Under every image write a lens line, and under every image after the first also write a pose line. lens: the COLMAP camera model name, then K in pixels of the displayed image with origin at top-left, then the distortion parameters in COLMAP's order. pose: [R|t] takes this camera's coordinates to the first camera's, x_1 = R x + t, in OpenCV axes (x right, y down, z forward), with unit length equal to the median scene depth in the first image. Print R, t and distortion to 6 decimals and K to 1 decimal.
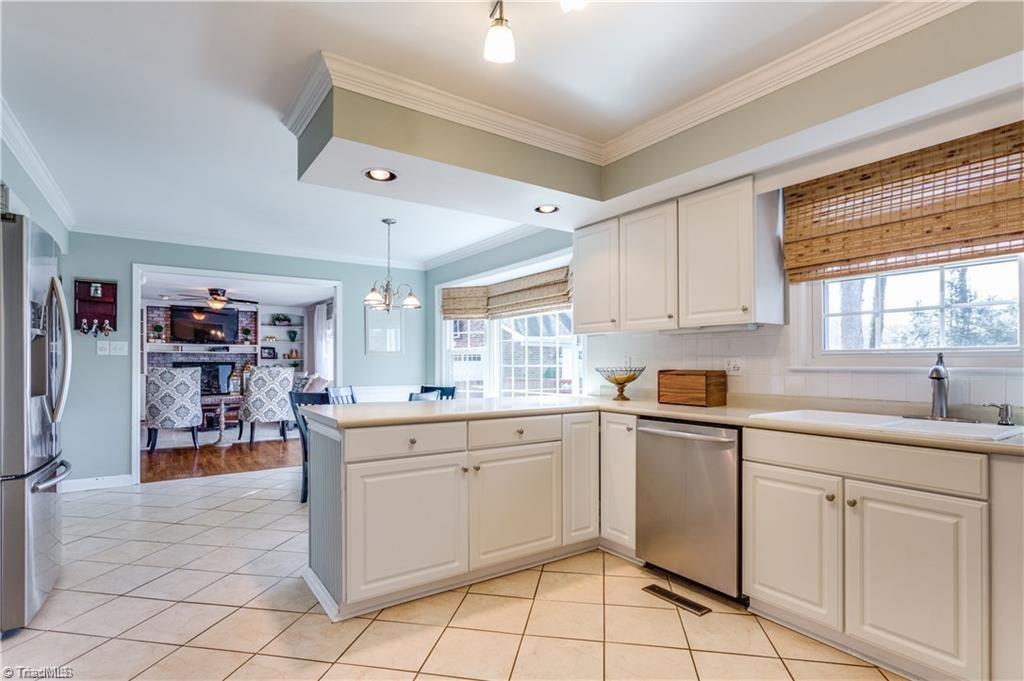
lens RADIAL K [[522.6, 0, 518.0], [0, 522.6, 365.9], [0, 0, 1]] dist [0.001685, 0.001409]
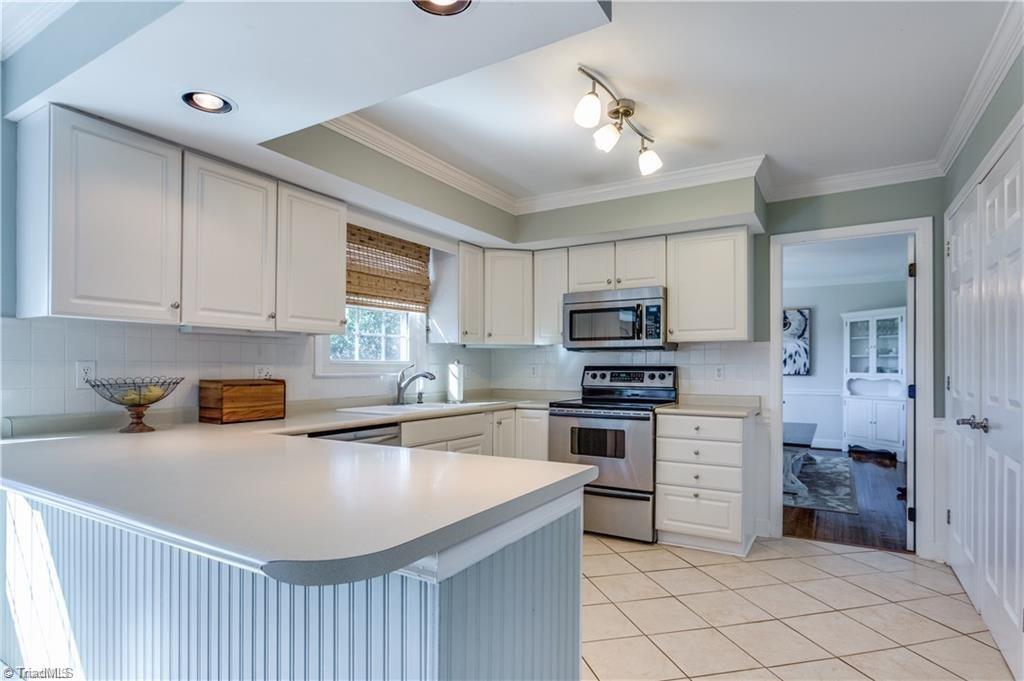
lens RADIAL K [[522.6, 0, 530.1], [0, 522.6, 363.5], [0, 0, 1]] dist [0.001685, 0.001409]
pose [[-0.418415, 0.007531, 0.908225, -0.762134], [0.002660, 0.999971, -0.007066, -0.013344], [-0.908252, -0.000540, -0.418423, 1.157579]]
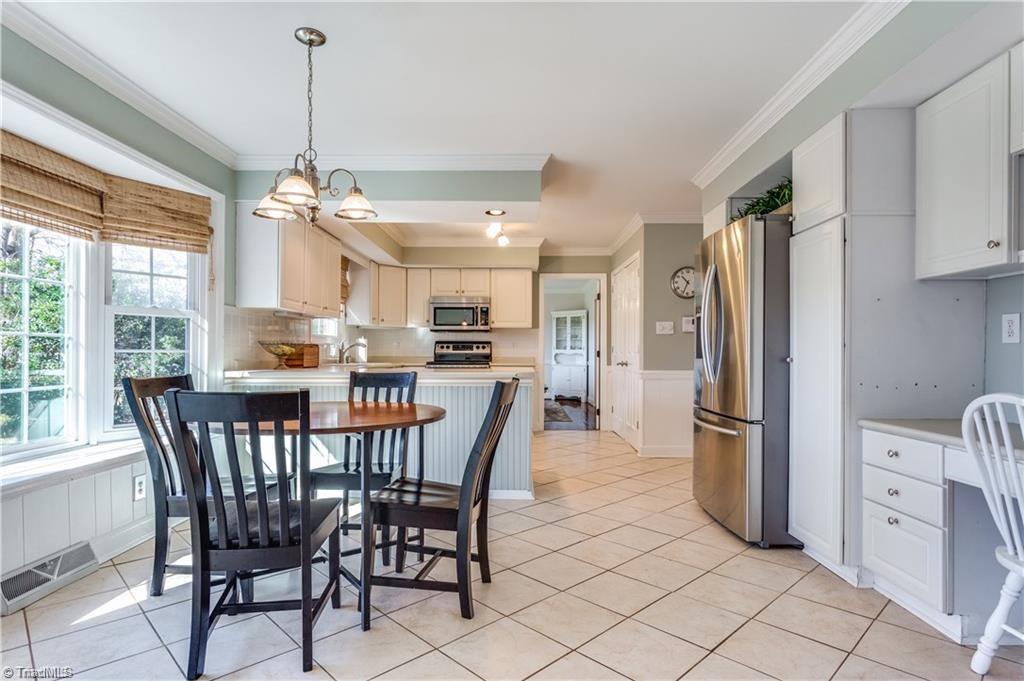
lens RADIAL K [[522.6, 0, 512.0], [0, 522.6, 346.9], [0, 0, 1]] dist [0.001685, 0.001409]
pose [[-0.813383, 0.005171, 0.581706, -1.221847], [0.000655, 0.999968, -0.007974, 0.036165], [-0.581729, -0.006105, -0.813360, 2.289938]]
